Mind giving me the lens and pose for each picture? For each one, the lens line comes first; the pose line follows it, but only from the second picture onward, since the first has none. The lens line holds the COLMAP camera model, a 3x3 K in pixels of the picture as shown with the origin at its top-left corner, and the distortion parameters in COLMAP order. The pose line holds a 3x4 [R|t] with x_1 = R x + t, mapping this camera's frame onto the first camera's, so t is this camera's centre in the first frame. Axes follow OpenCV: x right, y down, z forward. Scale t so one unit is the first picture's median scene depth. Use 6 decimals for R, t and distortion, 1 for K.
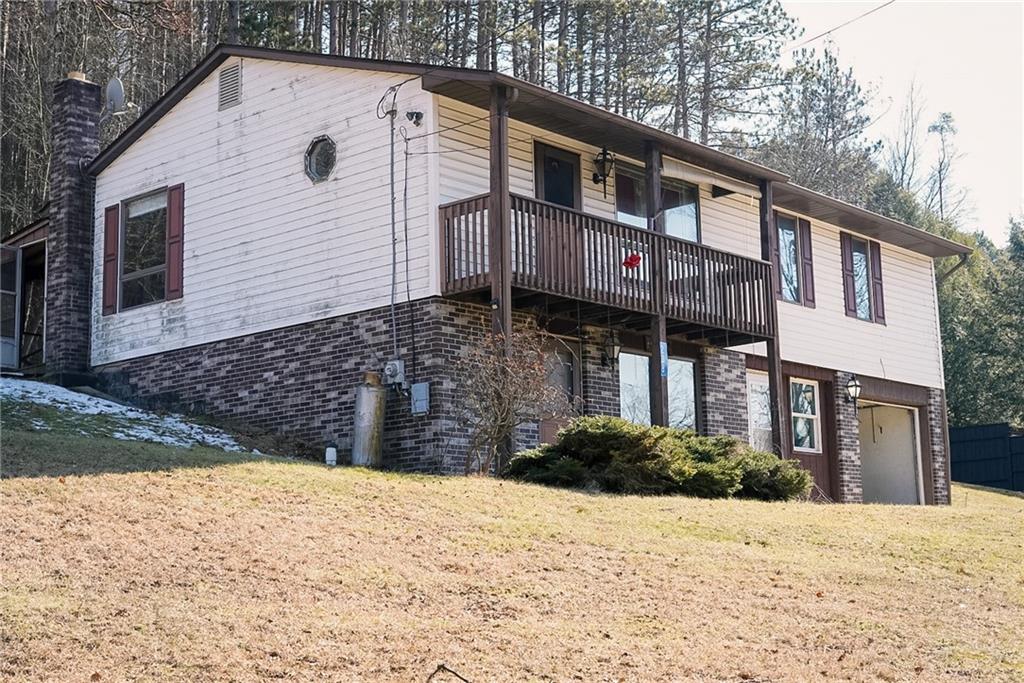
lens RADIAL K [[1497.5, 0, 510.5], [0, 1497.5, 346.4], [0, 0, 1]] dist [-0.022759, 0.000000]
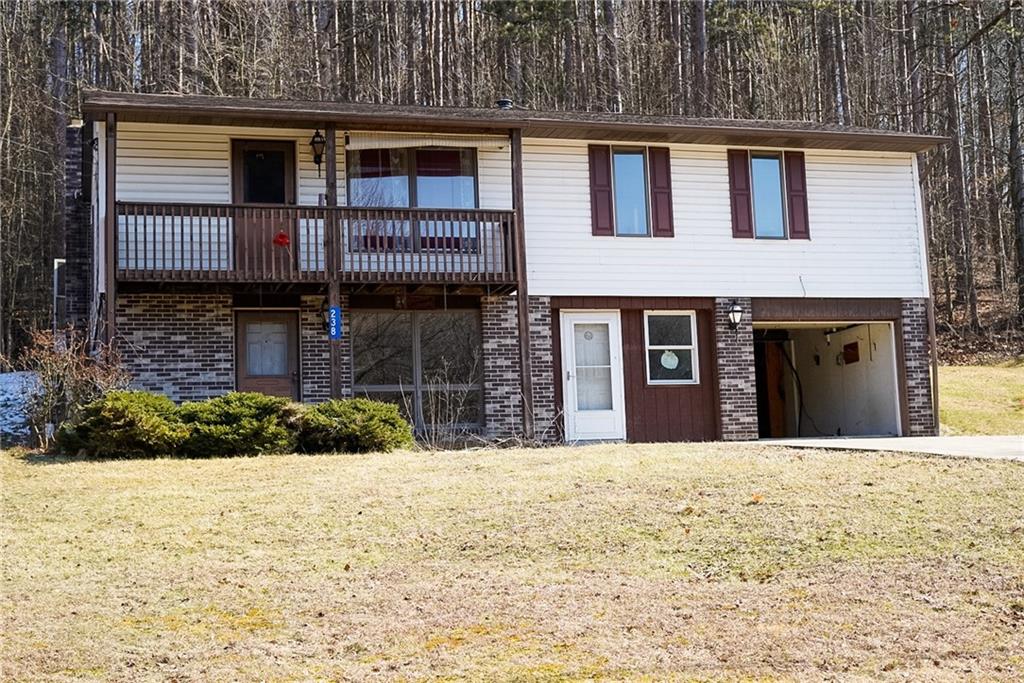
lens RADIAL K [[1497.5, 0, 512.9], [0, 1497.5, 339.1], [0, 0, 1]] dist [-0.022759, 0.000000]
pose [[0.848161, -0.077657, -0.524016, 0.737187], [0.105217, 0.994184, 0.022968, 0.008669], [0.519185, -0.074616, 0.851399, 0.130096]]
